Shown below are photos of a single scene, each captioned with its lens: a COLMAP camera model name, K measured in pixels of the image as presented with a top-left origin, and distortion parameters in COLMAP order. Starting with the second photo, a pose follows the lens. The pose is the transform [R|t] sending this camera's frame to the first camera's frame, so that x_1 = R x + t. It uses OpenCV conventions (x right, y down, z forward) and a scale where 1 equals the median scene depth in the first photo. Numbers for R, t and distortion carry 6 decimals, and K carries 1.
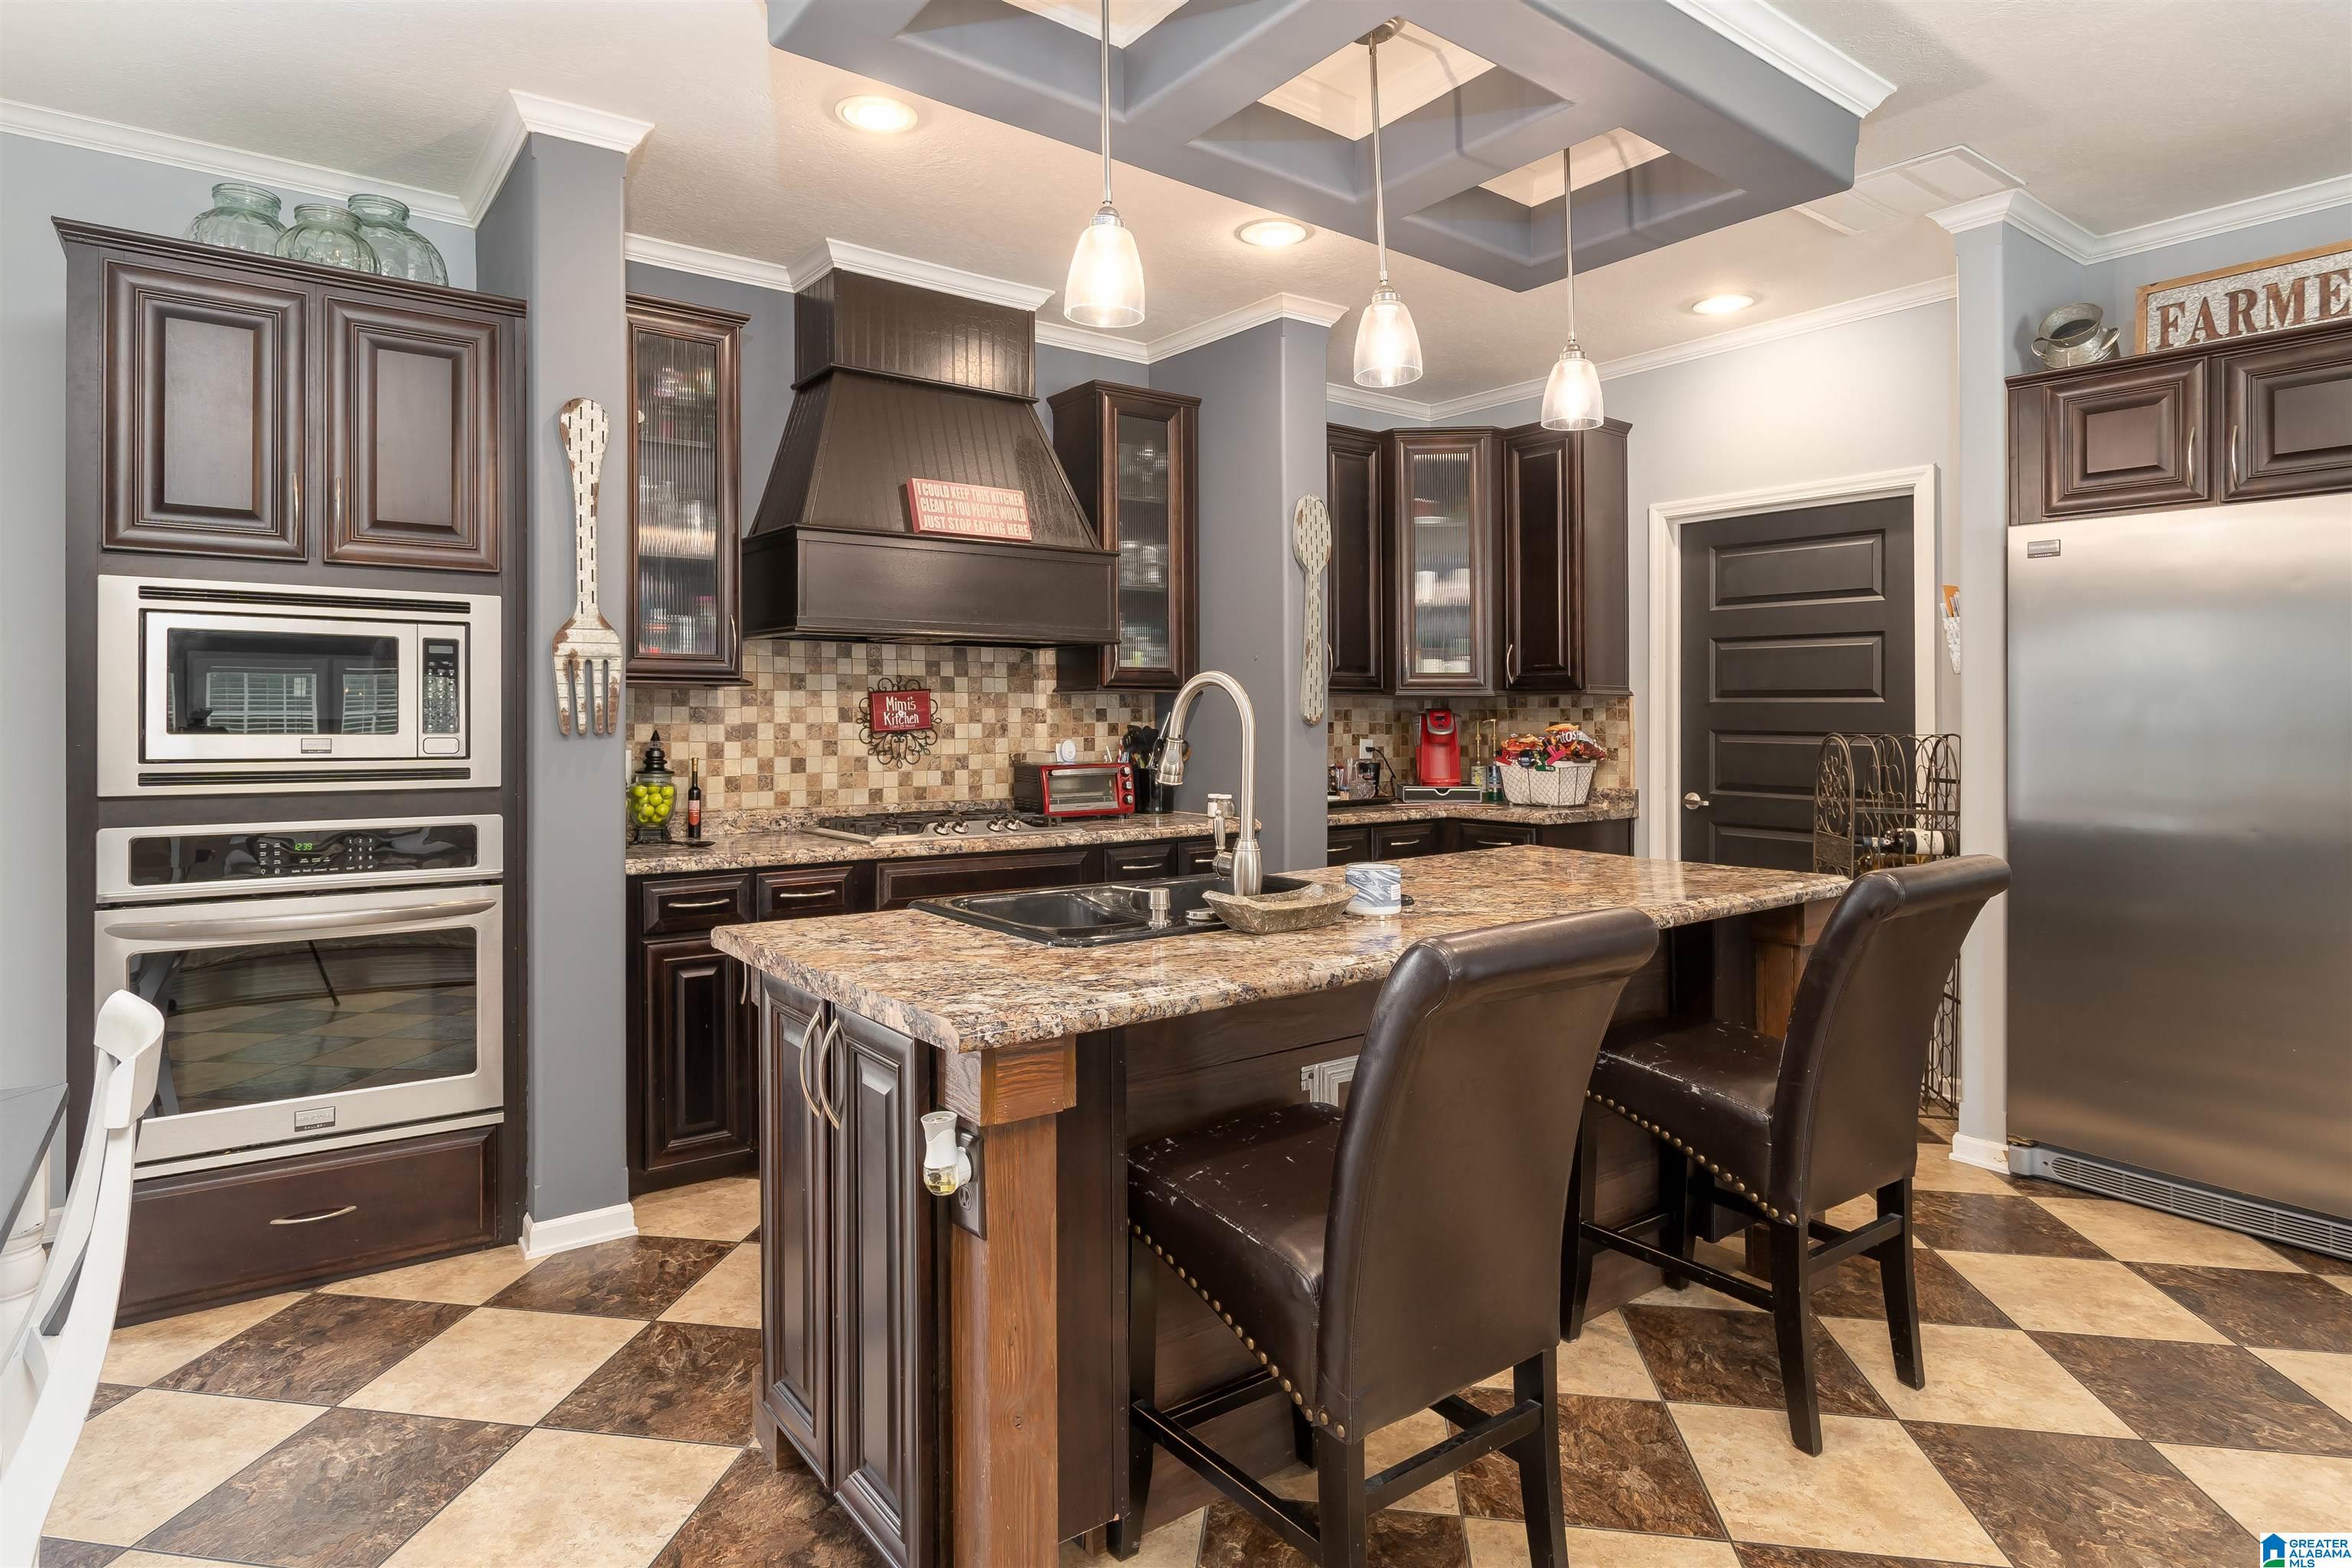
lens RADIAL K [[1270.9, 0, 1125.6], [0, 1270.9, 720.8], [0, 0, 1]] dist [-0.001644, 0.000455]
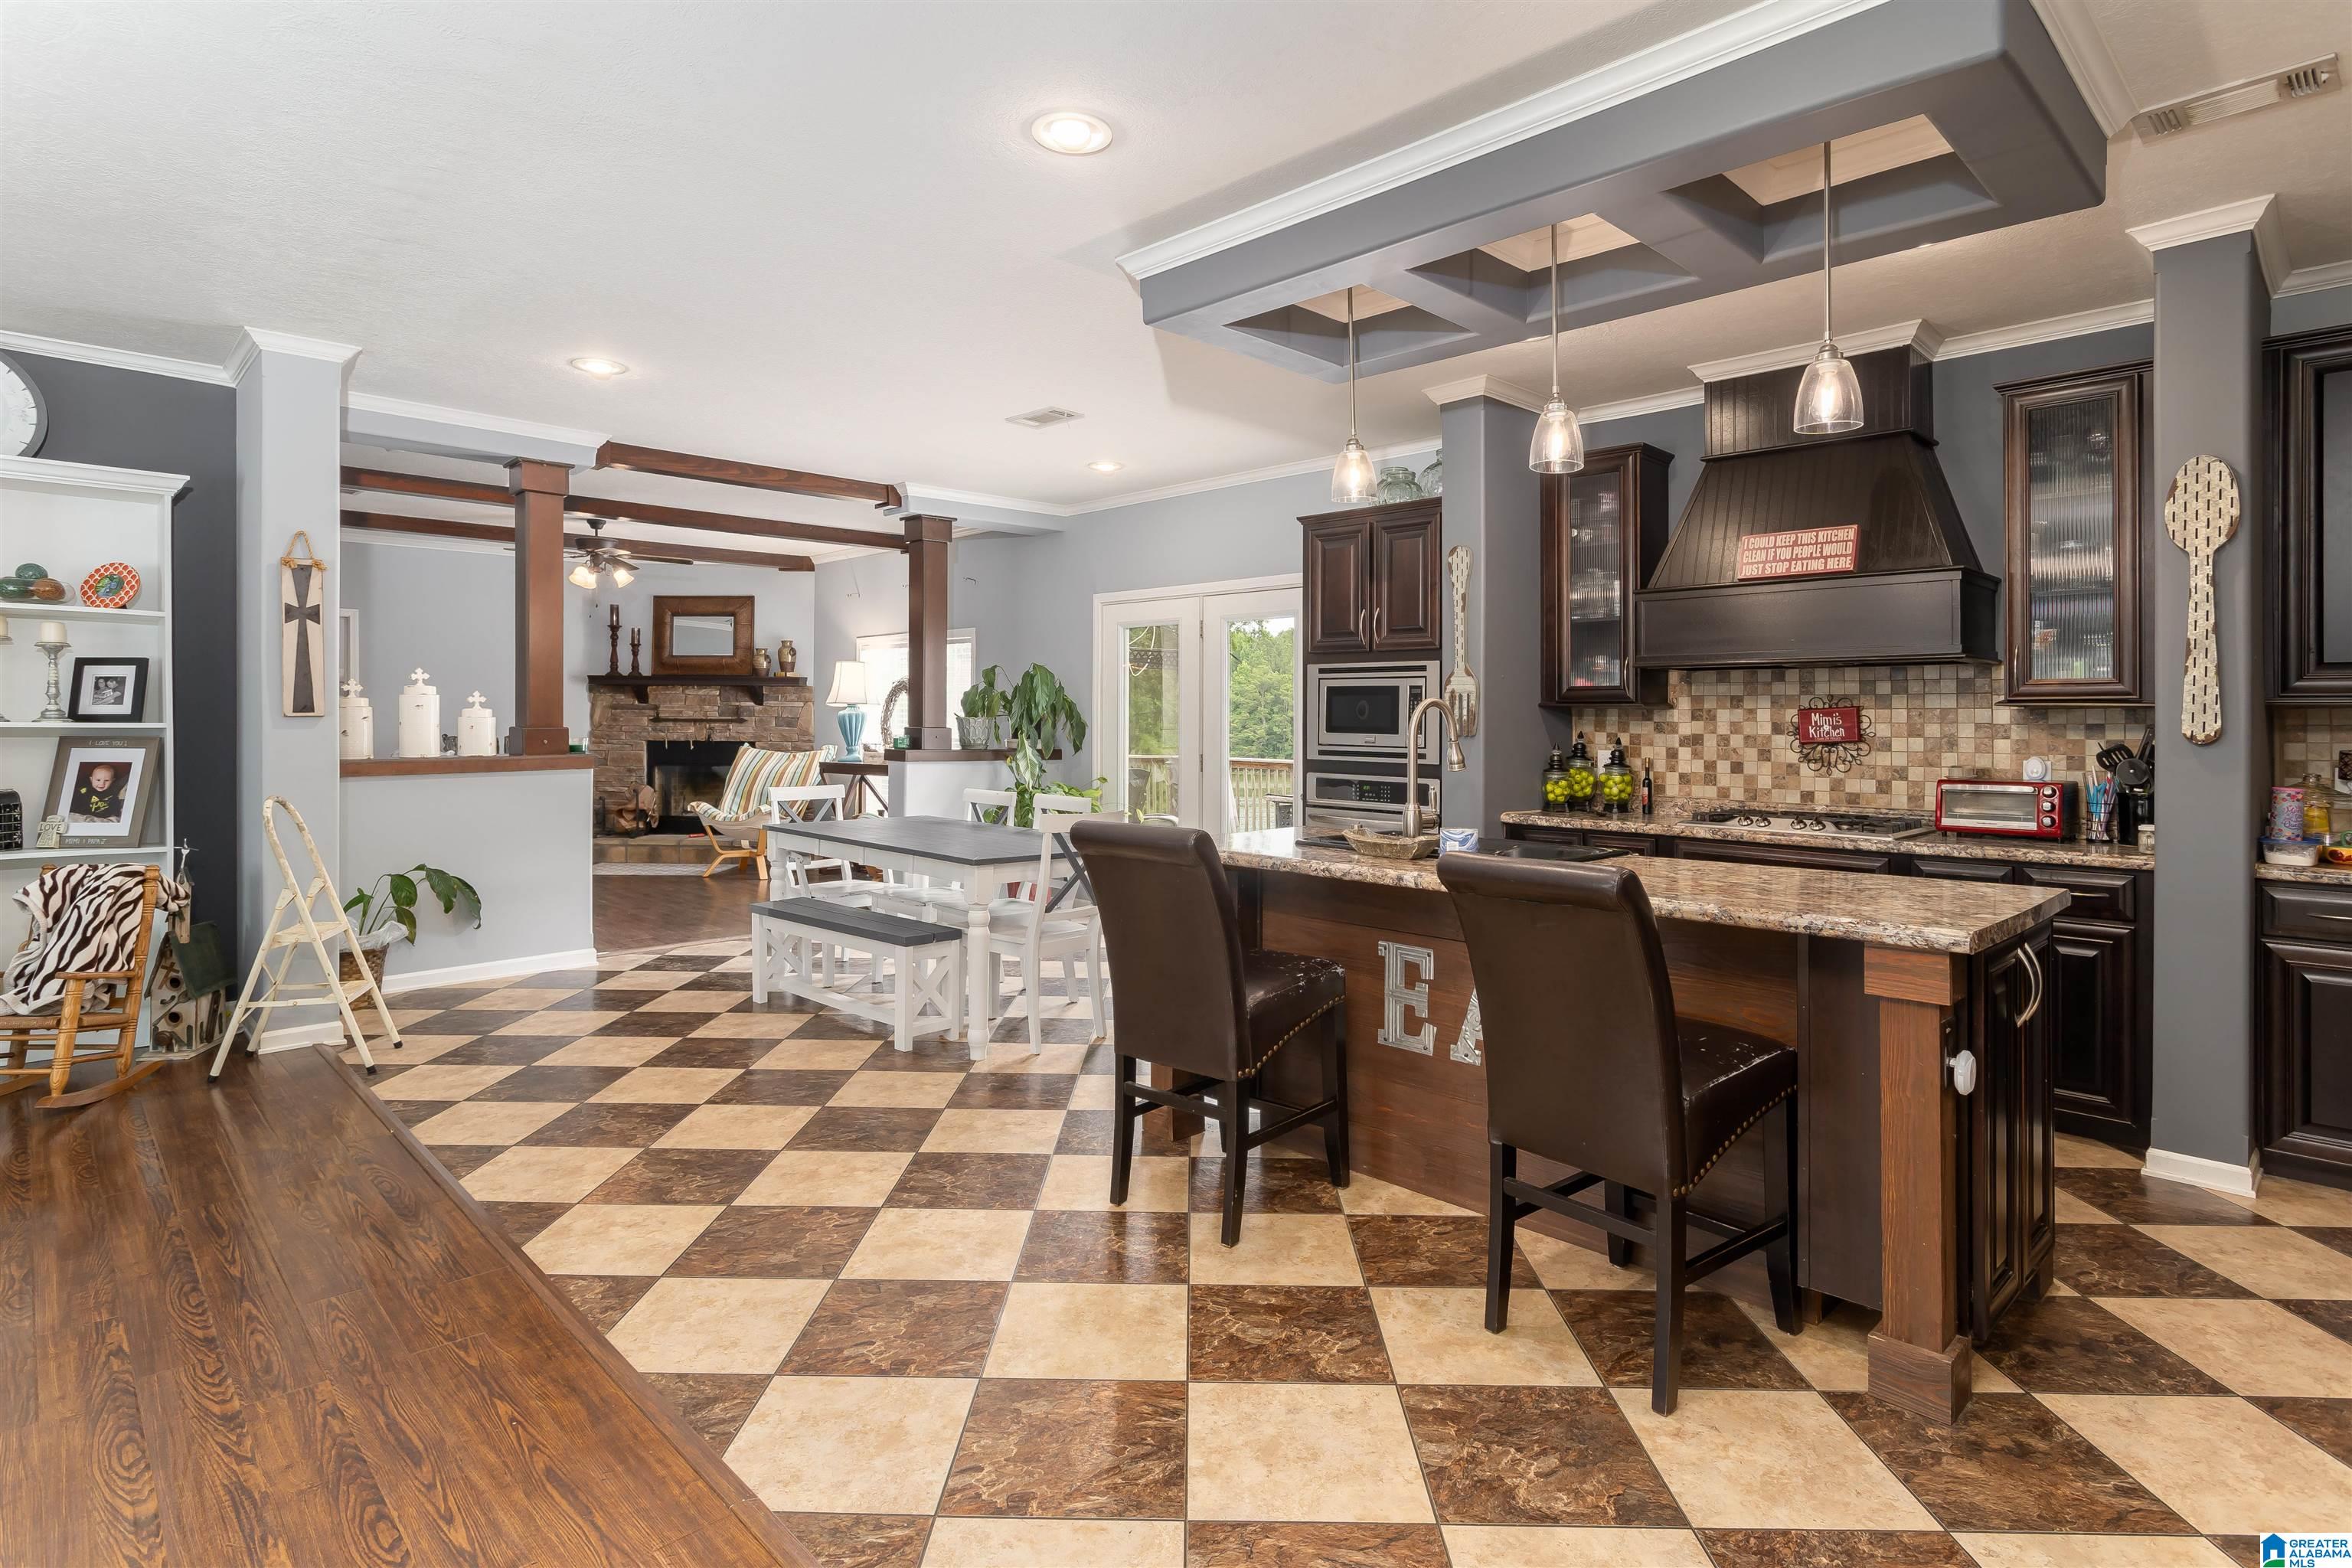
lens RADIAL K [[1215.0, 0, 1176.9], [0, 1215.0, 697.5], [0, 0, 1]] dist [-0.005101, 0.000653]
pose [[0.142523, -0.019509, -0.989599, 0.874387], [-0.013663, 0.999672, -0.021675, -0.001121], [0.989697, 0.016611, 0.142209, 0.272788]]
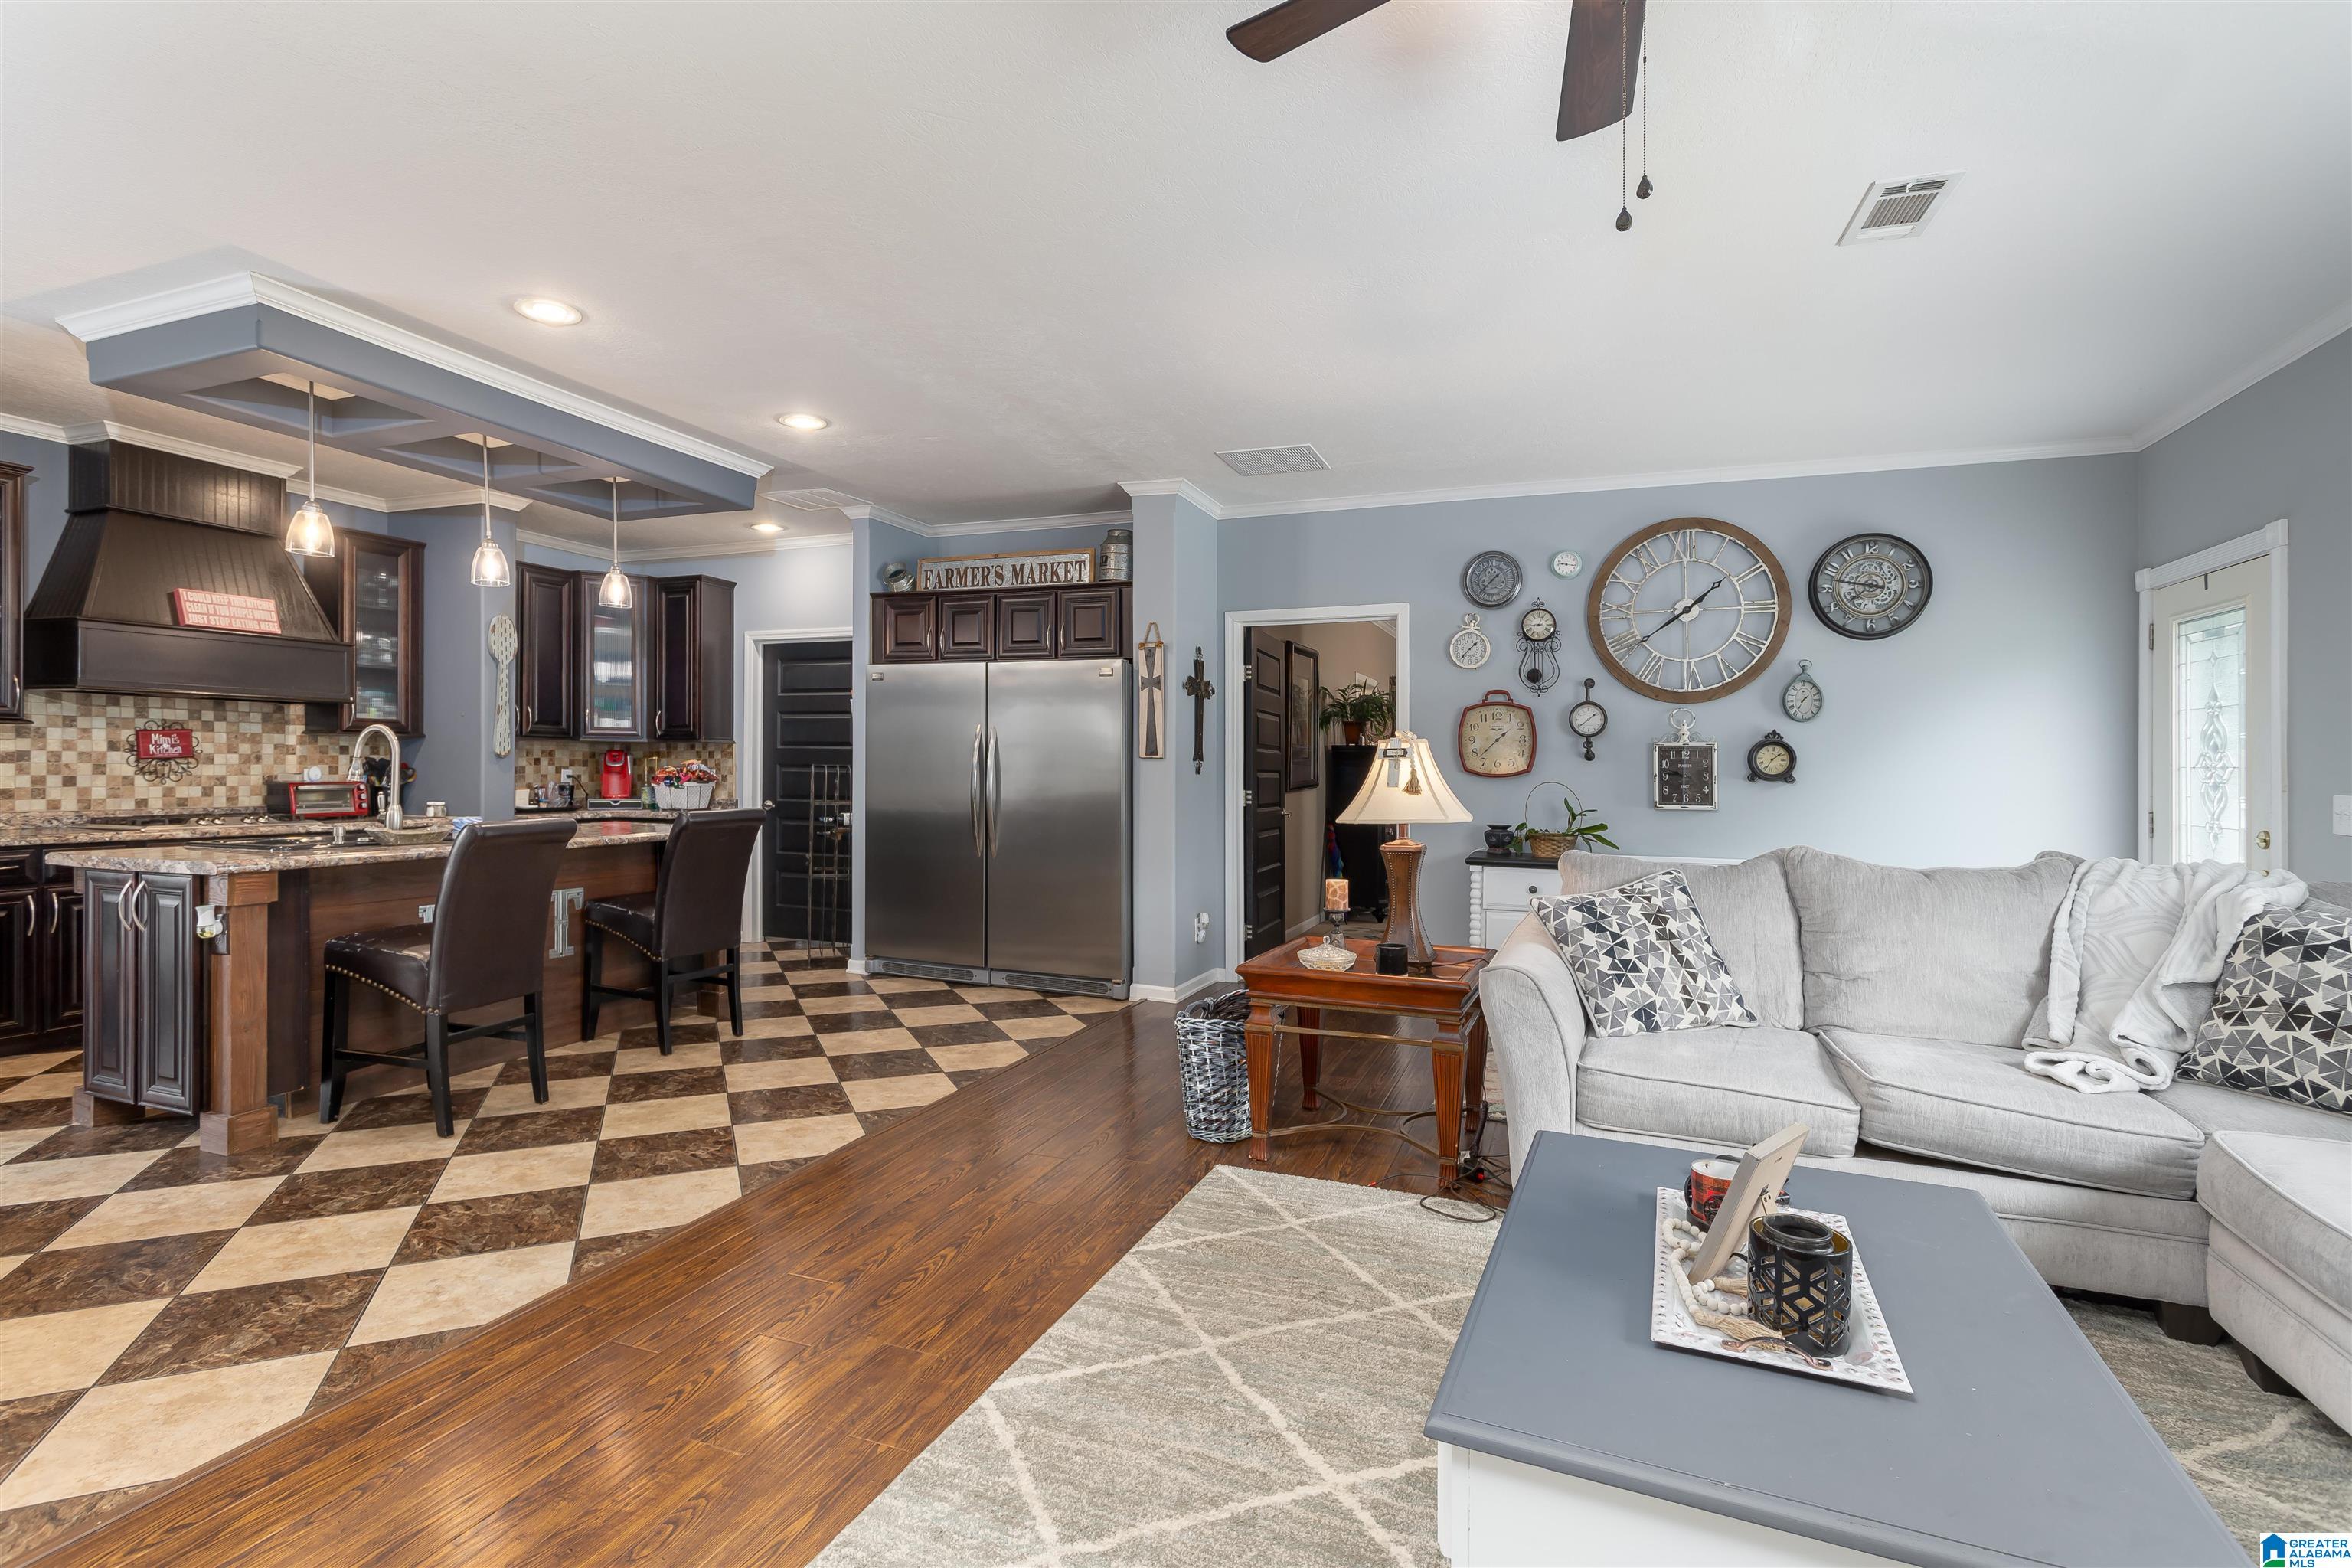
lens RADIAL K [[1111.1, 0, 1160.4], [0, 1111.1, 769.8], [0, 0, 1]] dist [-0.002993, -0.000459]
pose [[0.840154, 0.005910, 0.542315, 0.091492], [-0.005868, 0.999981, -0.001806, 0.017733], [-0.542316, -0.001665, 0.840173, -0.683040]]
